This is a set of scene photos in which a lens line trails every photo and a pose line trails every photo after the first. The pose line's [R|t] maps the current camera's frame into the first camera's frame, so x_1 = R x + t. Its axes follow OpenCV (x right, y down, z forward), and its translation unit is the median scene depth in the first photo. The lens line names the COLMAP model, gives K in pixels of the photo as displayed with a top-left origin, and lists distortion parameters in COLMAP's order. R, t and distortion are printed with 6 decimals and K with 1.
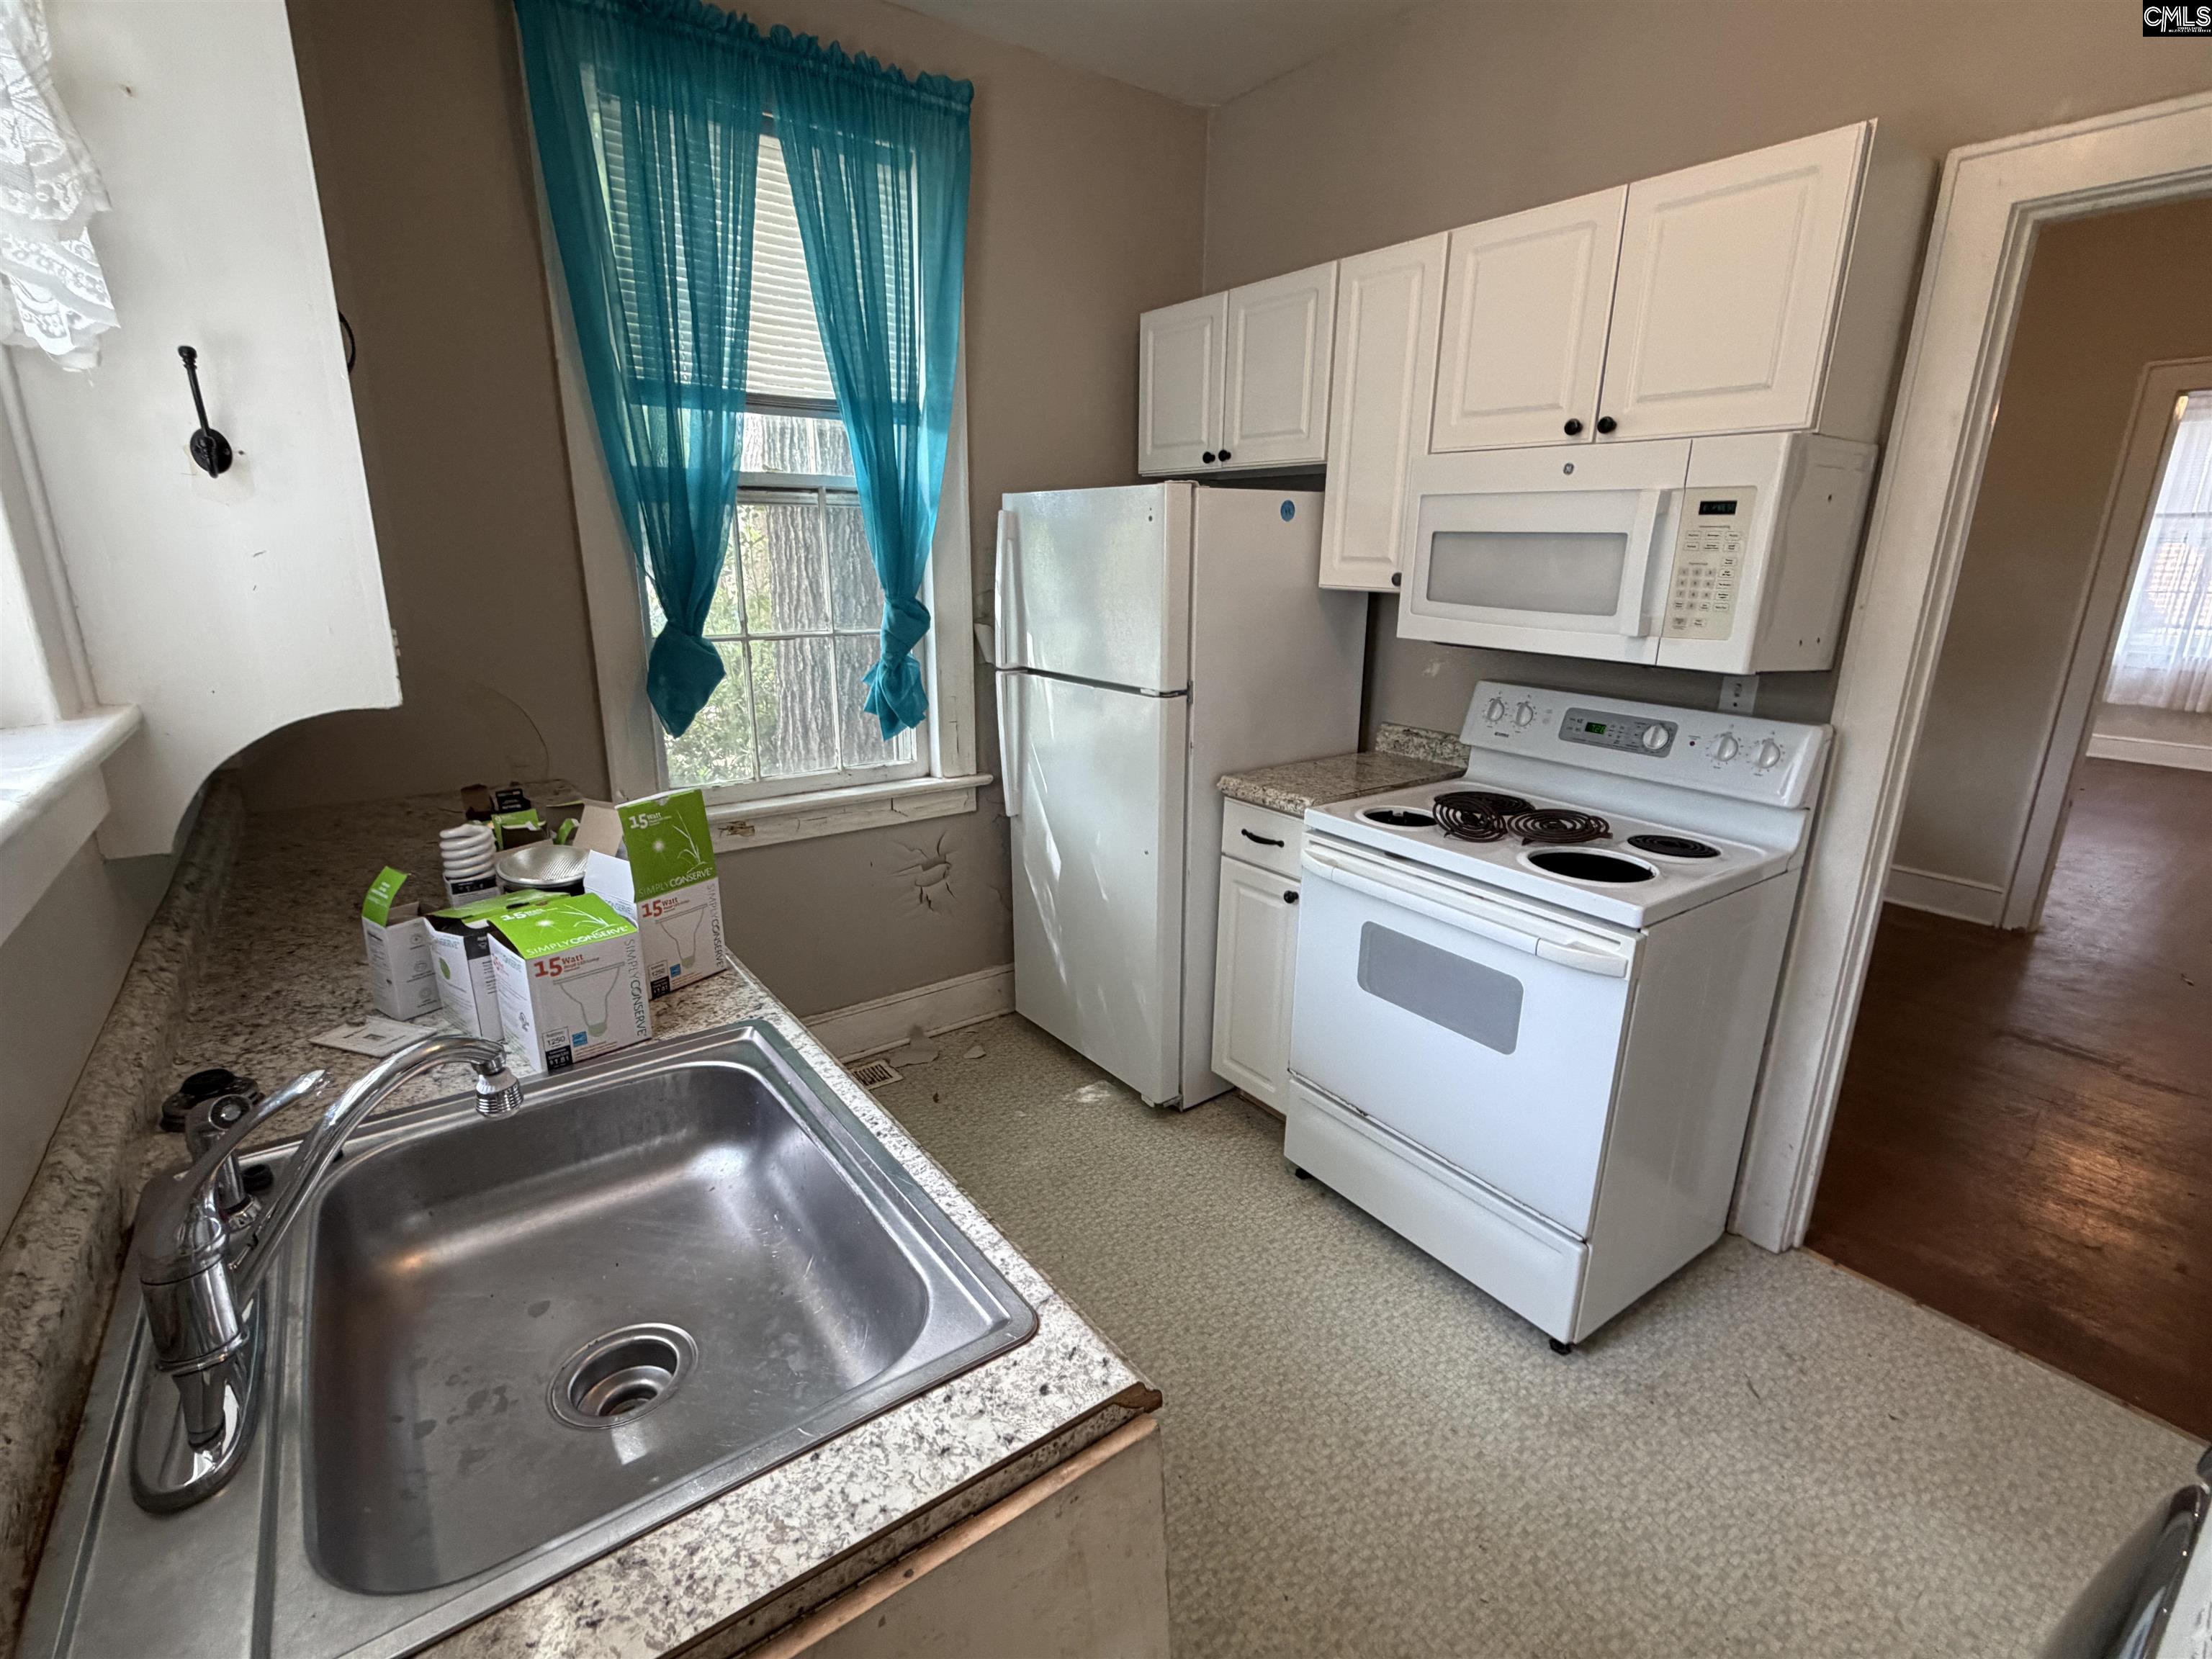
lens RADIAL K [[1025.6, 0, 1105.4], [0, 1025.6, 831.6], [0, 0, 1]] dist [0.002579, -0.000160]
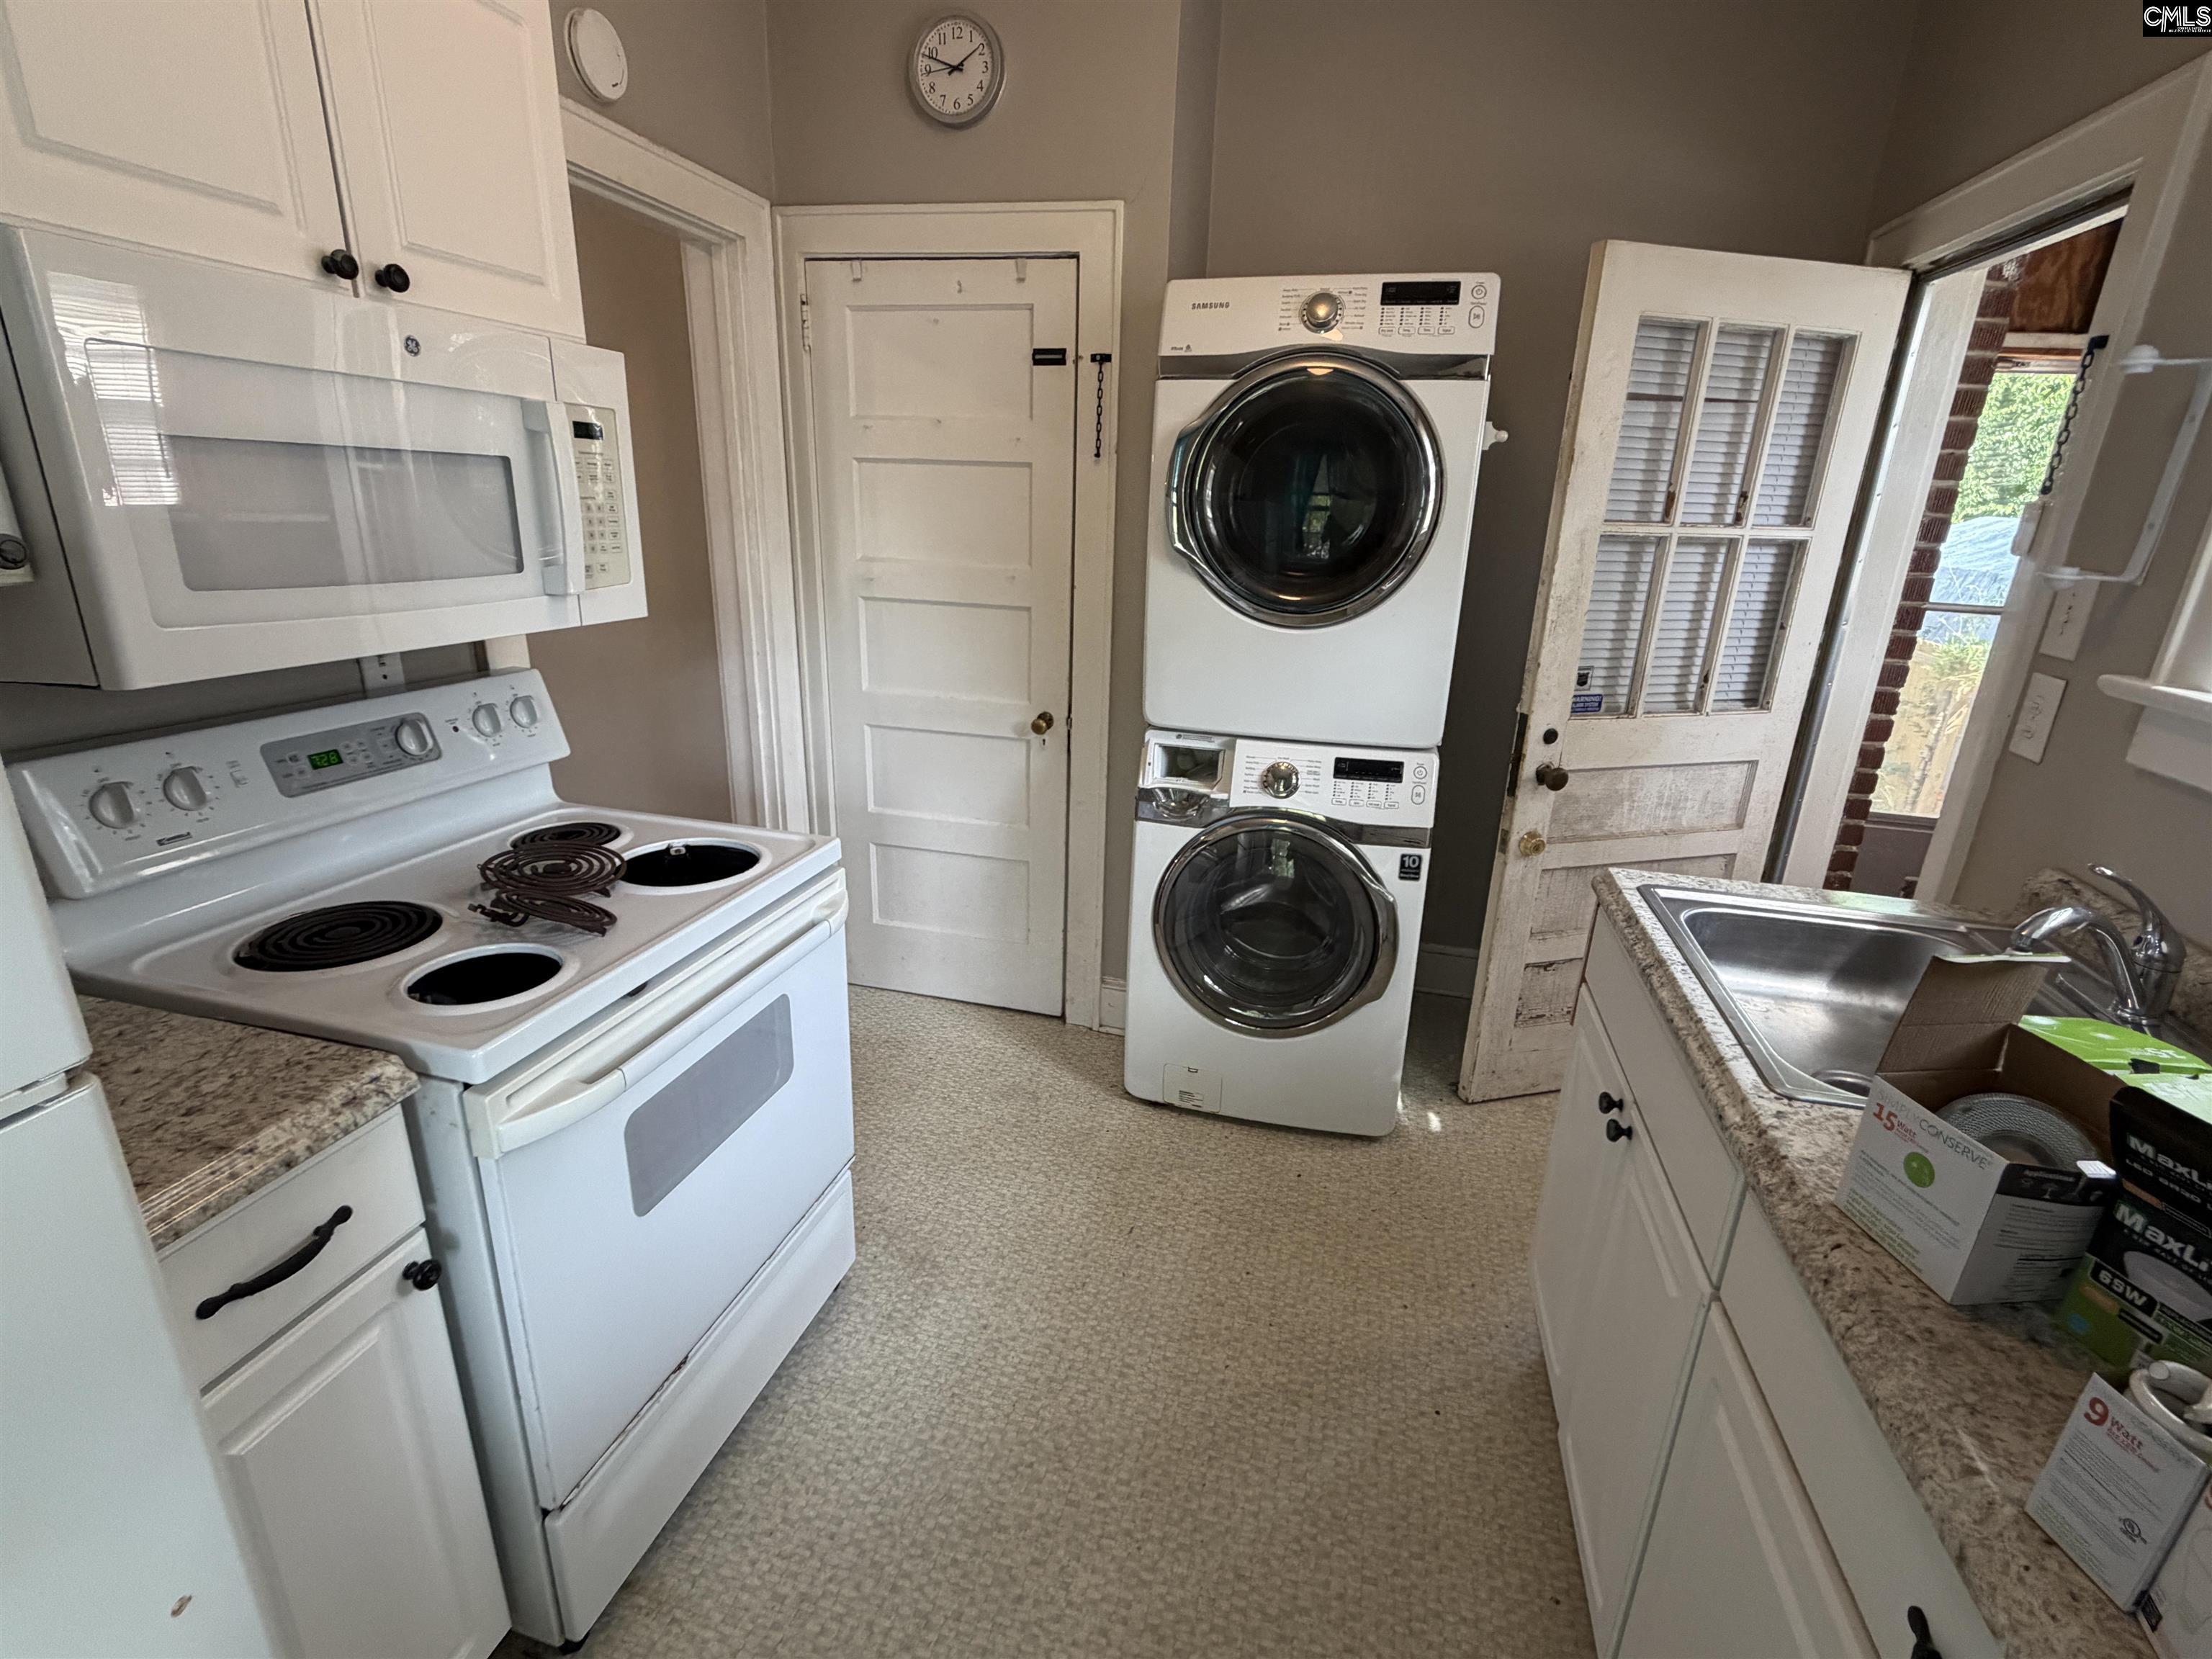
lens RADIAL K [[1025.6, 0, 1104.0], [0, 1025.6, 836.1], [0, 0, 1]] dist [0.002579, -0.000160]
pose [[-0.635949, -0.276989, 0.720310, -0.356651], [0.167762, 0.861429, 0.479369, -0.340319], [-0.753276, 0.425695, -0.501357, 1.172619]]
